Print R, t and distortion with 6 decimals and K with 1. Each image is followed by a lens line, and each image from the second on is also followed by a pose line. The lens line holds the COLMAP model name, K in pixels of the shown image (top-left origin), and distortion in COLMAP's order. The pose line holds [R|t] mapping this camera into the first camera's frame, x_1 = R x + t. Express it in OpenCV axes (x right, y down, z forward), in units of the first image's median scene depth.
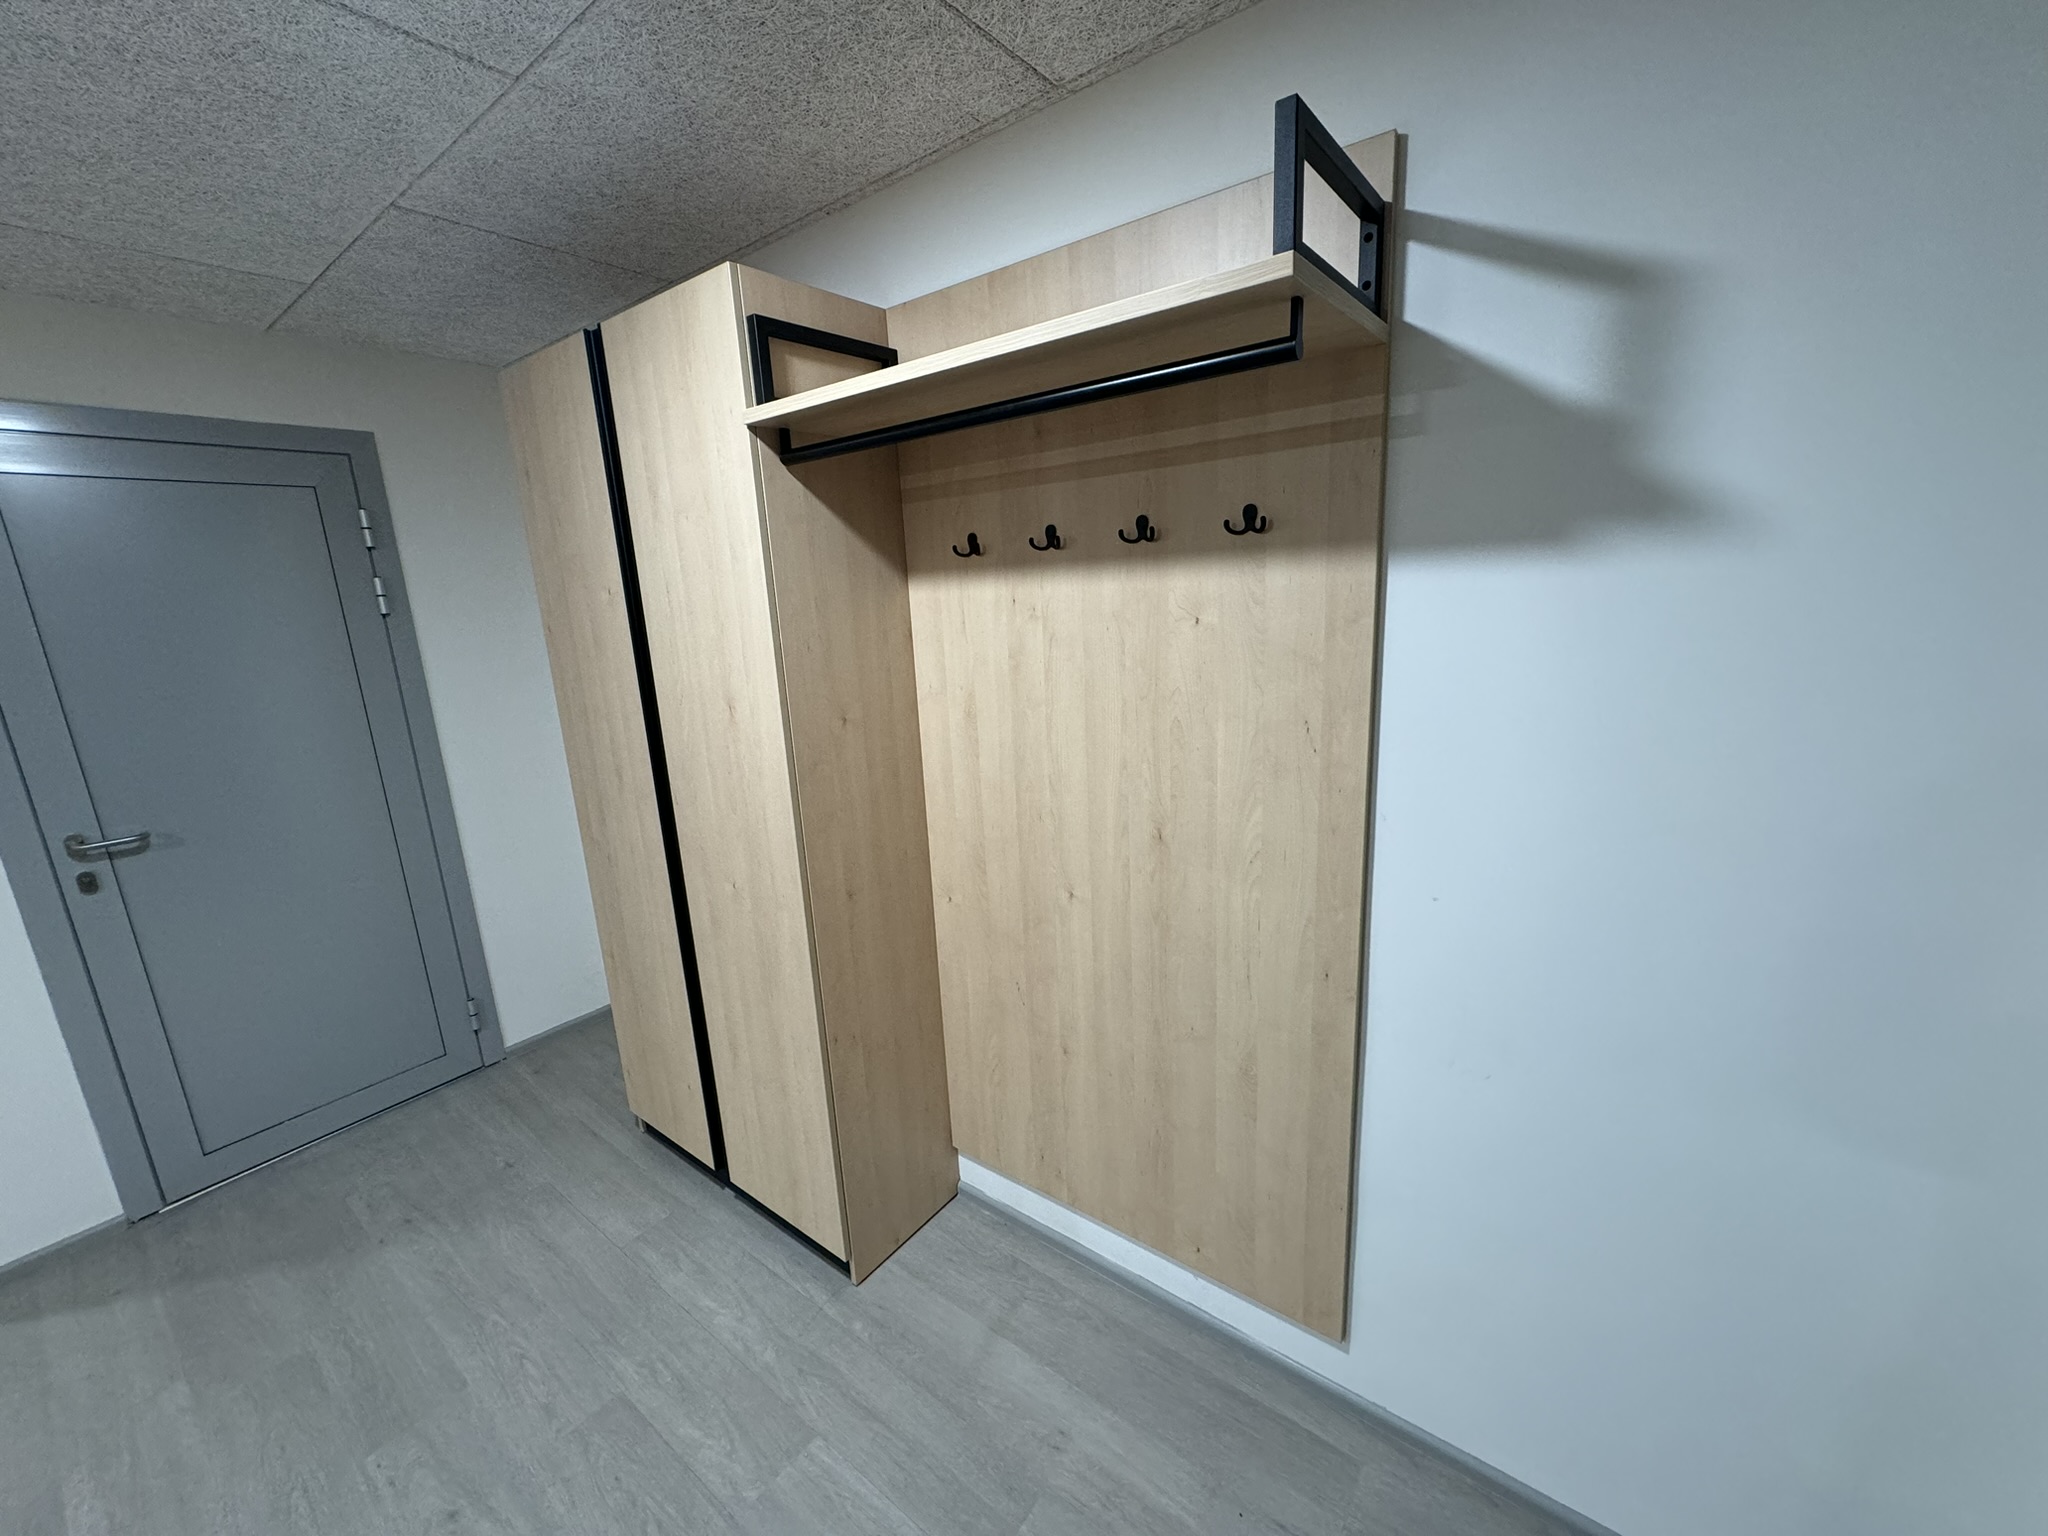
lens RADIAL K [[818.2, 0, 1028.7], [0, 818.2, 767.6], [0, 0, 1]] dist [-0.008691, 0.007234]
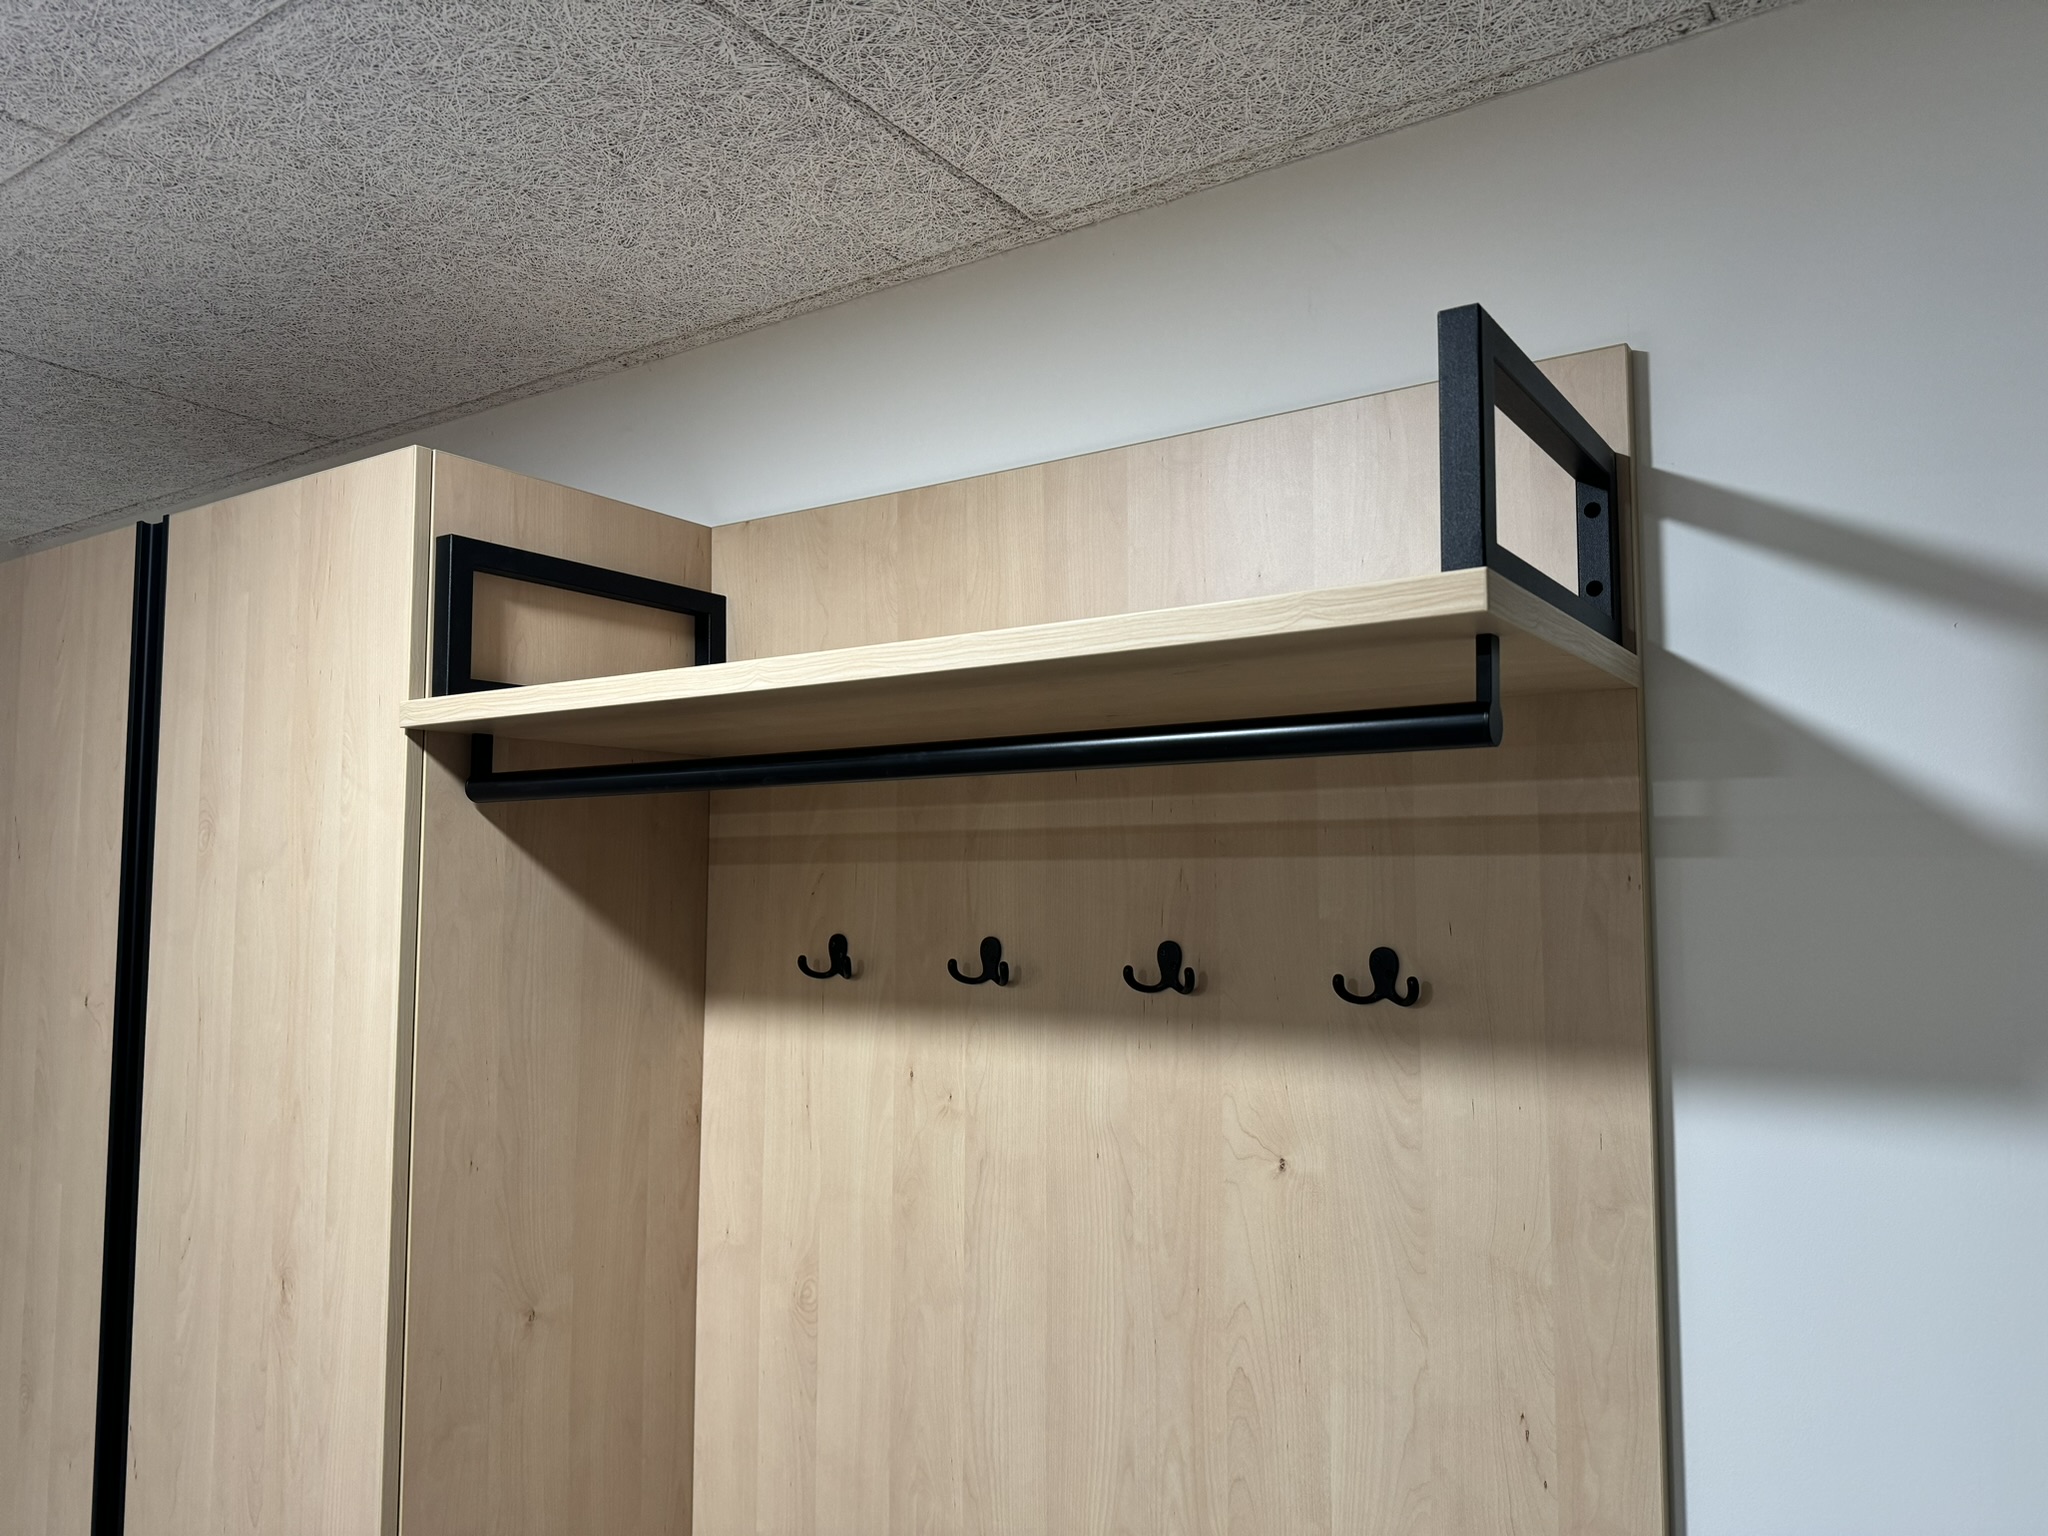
lens RADIAL K [[1434.6, 0, 1033.3], [0, 1434.6, 774.5], [0, 0, 1]] dist [0.106049, -0.151508]
pose [[0.997214, 0.052946, 0.052546, 0.000327], [-0.035127, 0.954739, -0.295363, -0.131573], [-0.065806, 0.292695, 0.953939, 0.107725]]
